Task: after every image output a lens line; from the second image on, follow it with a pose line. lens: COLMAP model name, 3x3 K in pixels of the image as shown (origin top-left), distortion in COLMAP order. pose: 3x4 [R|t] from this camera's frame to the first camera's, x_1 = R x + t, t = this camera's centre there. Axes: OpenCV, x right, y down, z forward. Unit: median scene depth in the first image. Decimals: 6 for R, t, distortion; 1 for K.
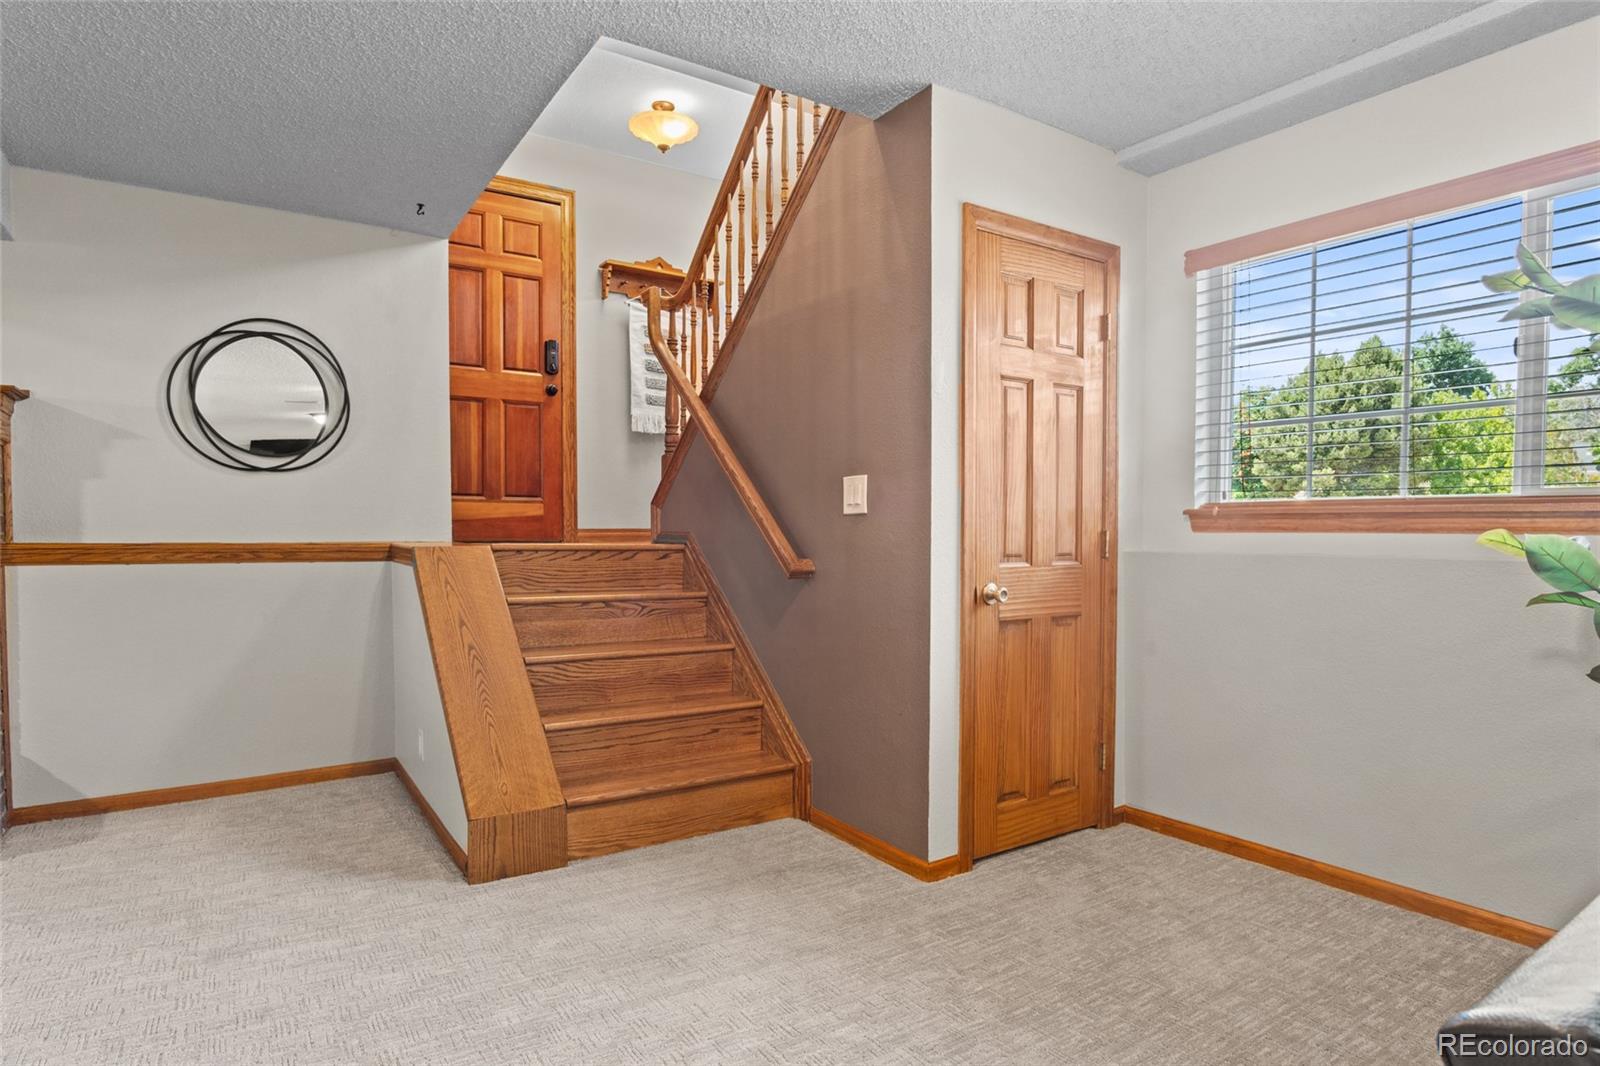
lens RADIAL K [[892.4, 0, 787.0], [0, 892.4, 552.3], [0, 0, 1]] dist [-0.023629, 0.000399]
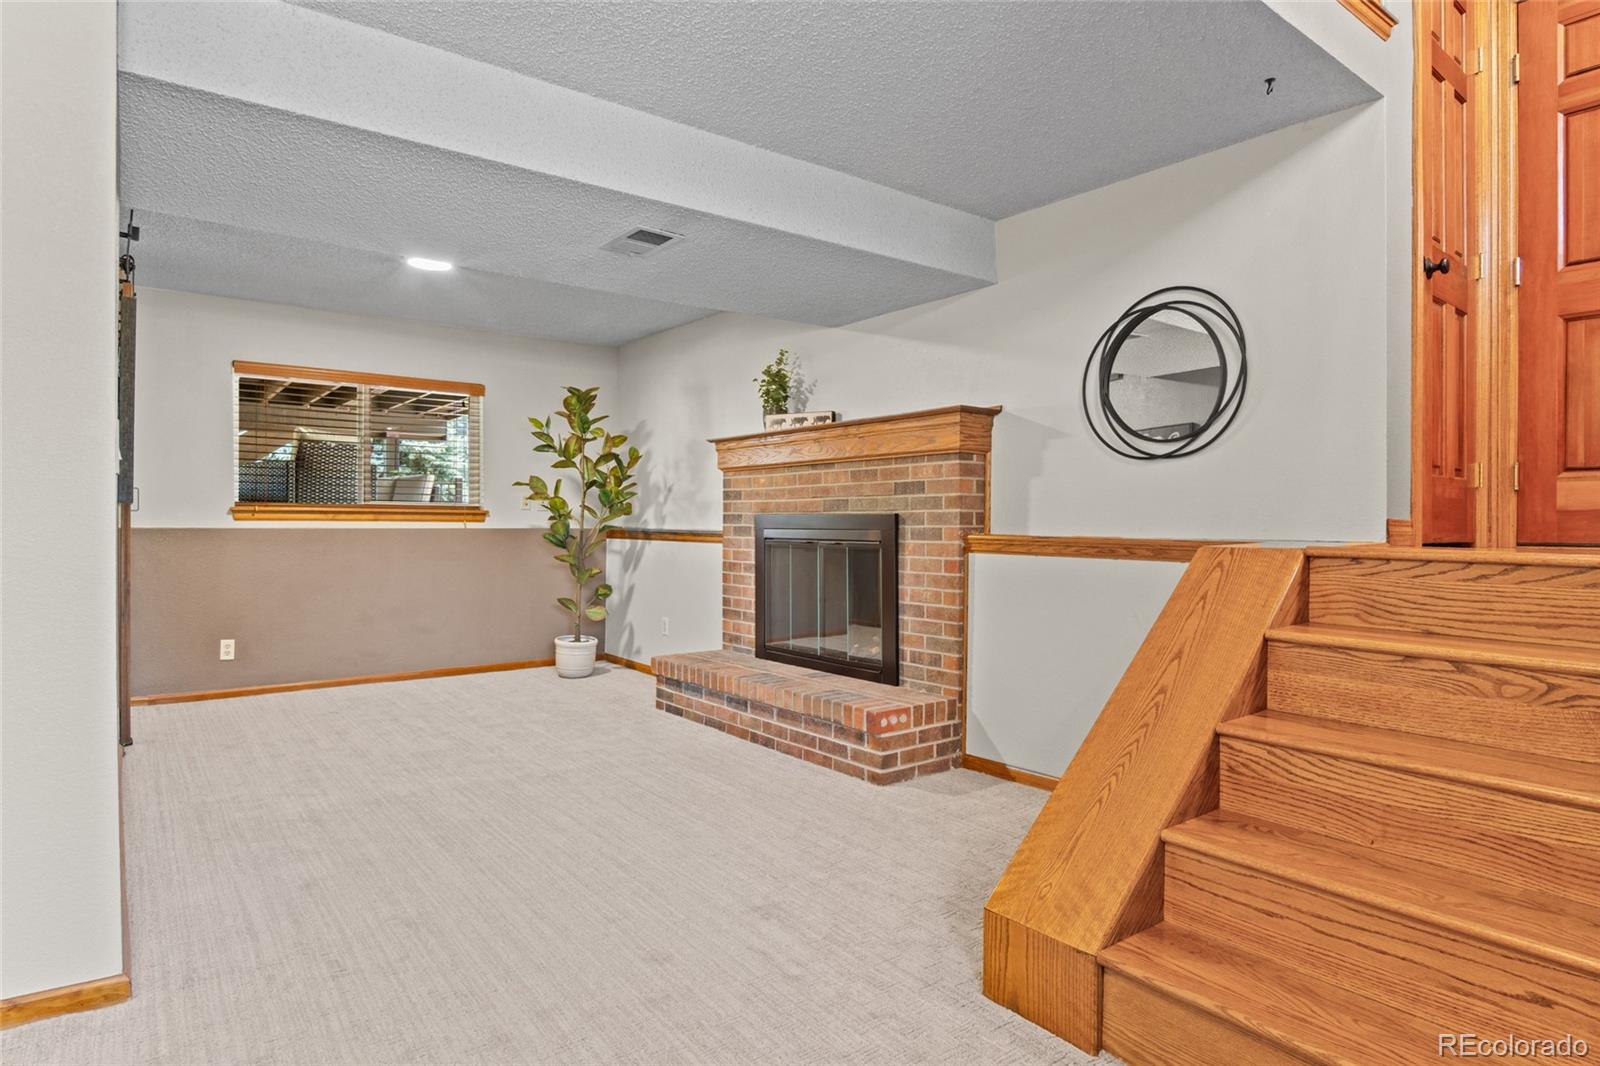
lens RADIAL K [[892.4, 0, 795.3], [0, 892.4, 523.7], [0, 0, 1]] dist [-0.023629, 0.000399]
pose [[0.083796, -0.000186, -0.996483, 0.321521], [-0.031882, 0.999488, -0.002867, -0.013683], [0.995973, 0.032010, 0.083748, 0.650186]]
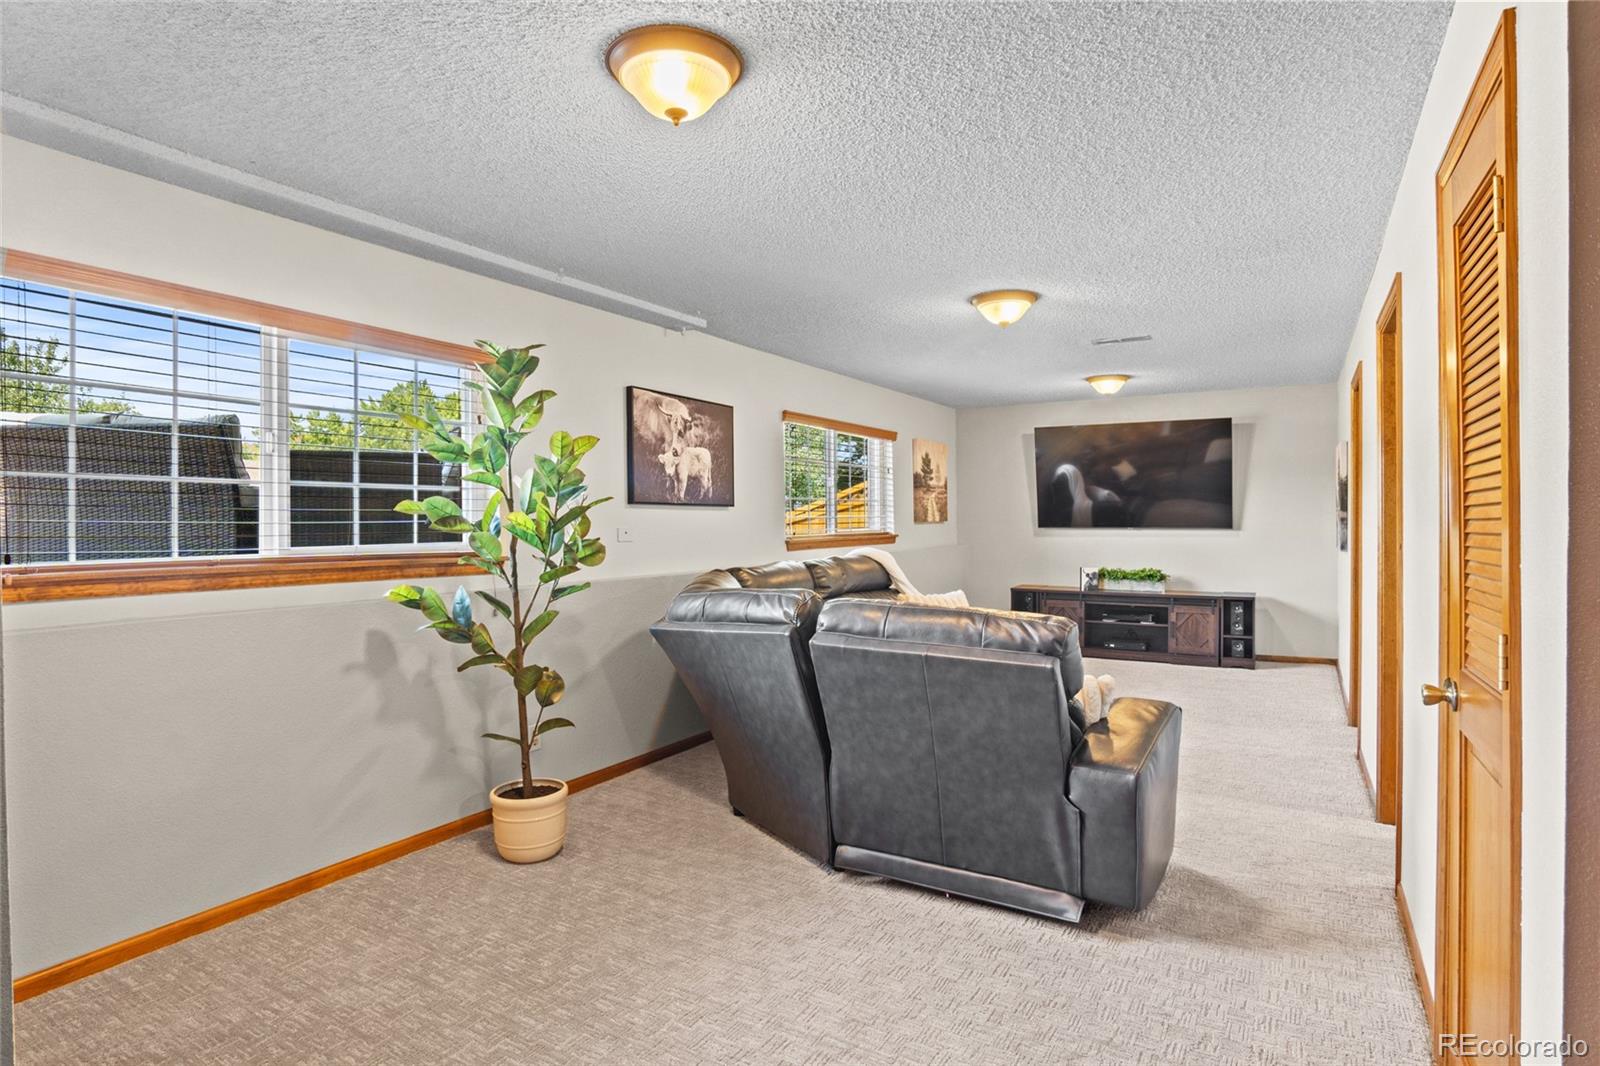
lens RADIAL K [[892.4, 0, 801.2], [0, 892.4, 525.5], [0, 0, 1]] dist [-0.023629, 0.000399]
pose [[-0.469208, -0.012760, 0.882996, -0.526535], [0.024177, 0.999335, 0.027288, -0.095745], [-0.882757, 0.034152, -0.468587, 0.708009]]
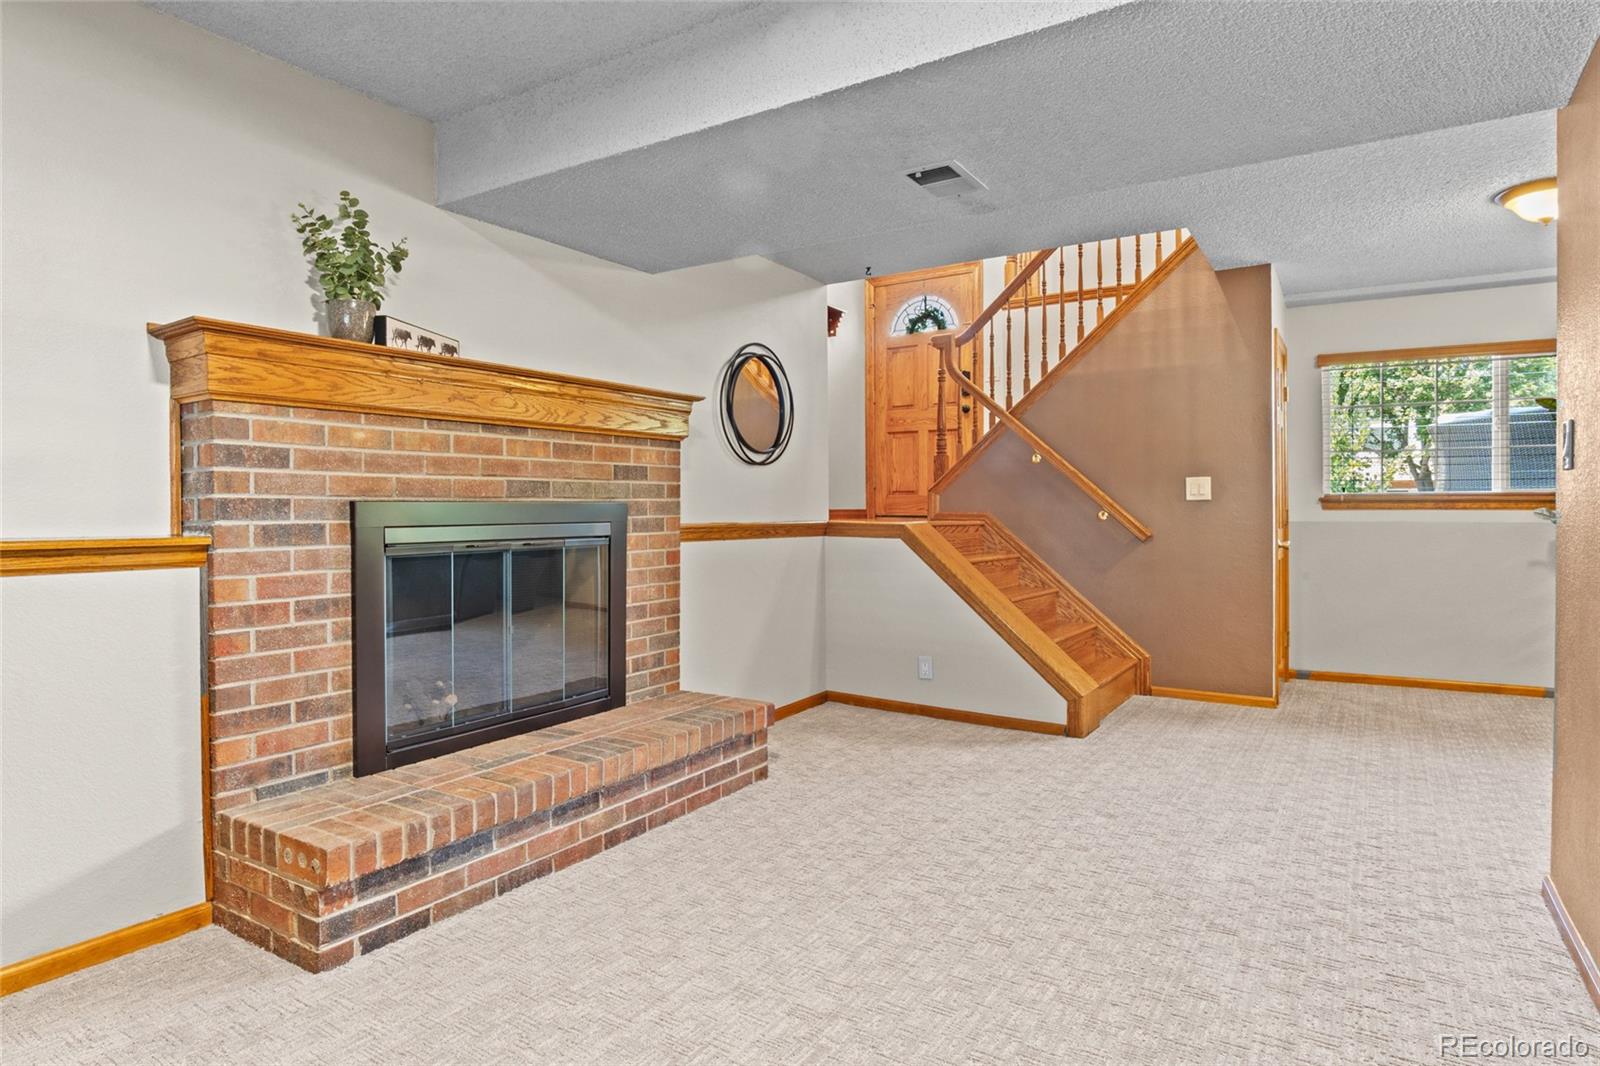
lens RADIAL K [[892.4, 0, 788.7], [0, 892.4, 511.1], [0, 0, 1]] dist [-0.023629, 0.000399]
pose [[0.913062, -0.005420, 0.407785, -1.243353], [0.015998, 0.999618, -0.022534, 0.002234], [-0.407507, 0.027099, 0.912800, -0.191973]]
